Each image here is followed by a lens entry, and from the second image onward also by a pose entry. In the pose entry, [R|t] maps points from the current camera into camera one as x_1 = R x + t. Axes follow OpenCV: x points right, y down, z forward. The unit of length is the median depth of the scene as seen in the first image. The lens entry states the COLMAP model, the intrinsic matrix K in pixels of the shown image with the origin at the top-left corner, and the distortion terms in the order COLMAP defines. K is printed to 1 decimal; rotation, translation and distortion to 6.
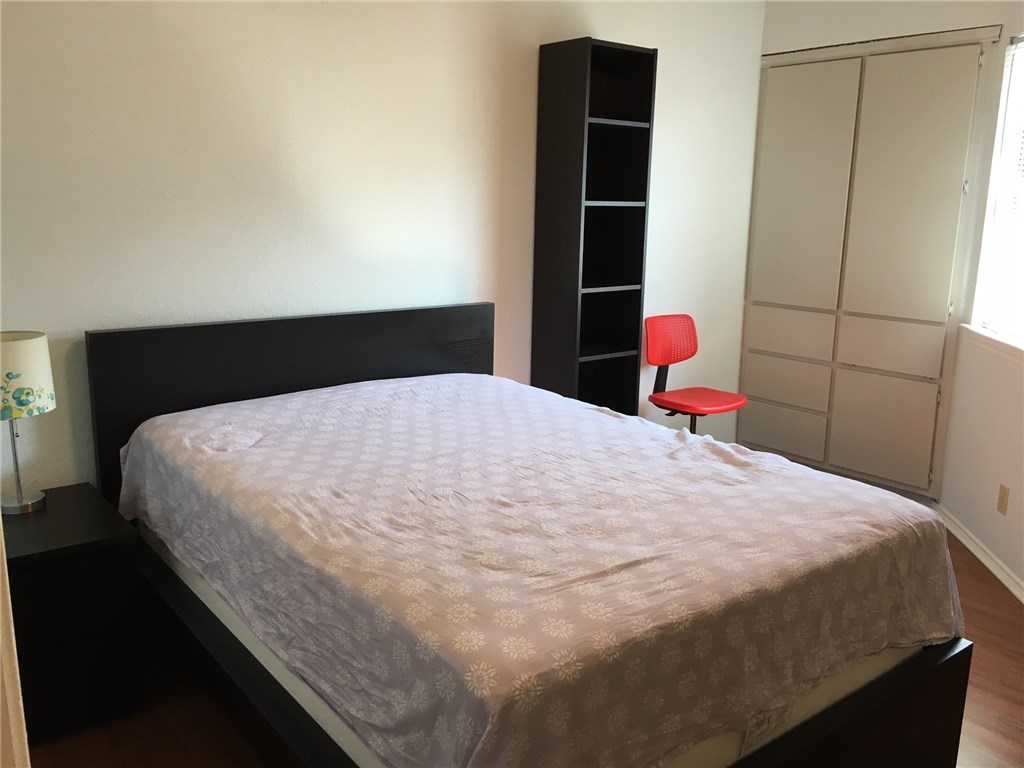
lens RADIAL K [[872.7, 0, 508.5], [0, 872.7, 382.3], [0, 0, 1]] dist [0.087529, -0.119695]
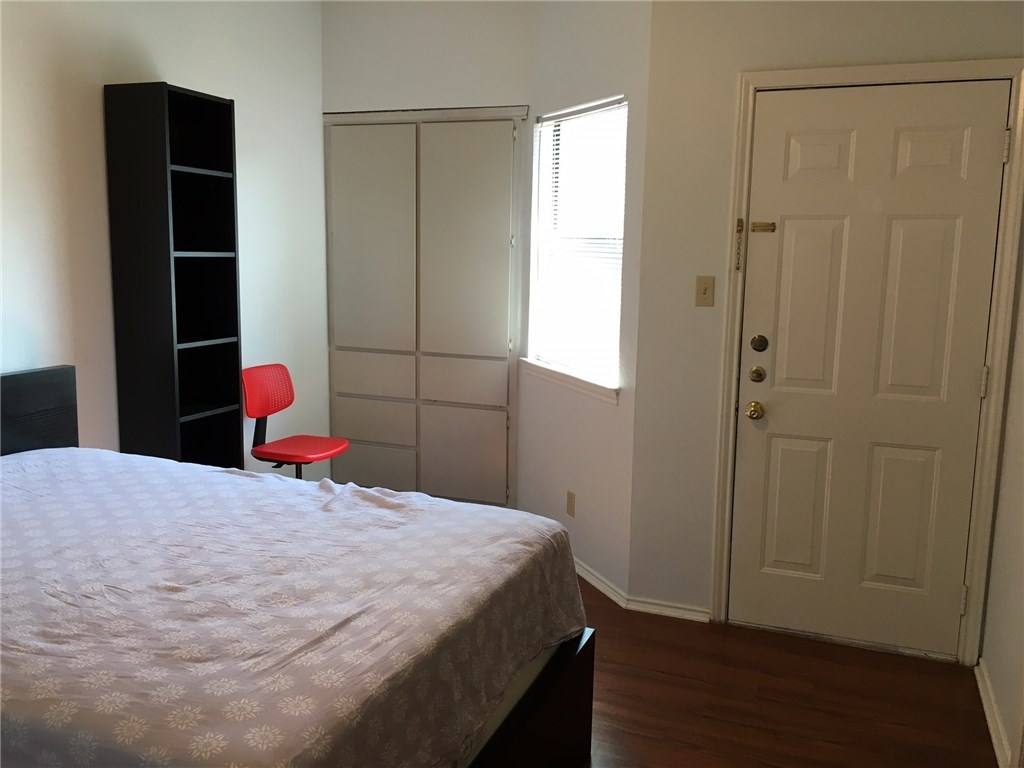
lens RADIAL K [[872.7, 0, 508.5], [0, 872.7, 382.3], [0, 0, 1]] dist [0.087529, -0.119695]
pose [[0.871193, -0.074361, 0.485277, -0.114558], [0.097779, 0.994941, -0.023079, -0.016931], [-0.481105, 0.067556, 0.874056, 0.012799]]
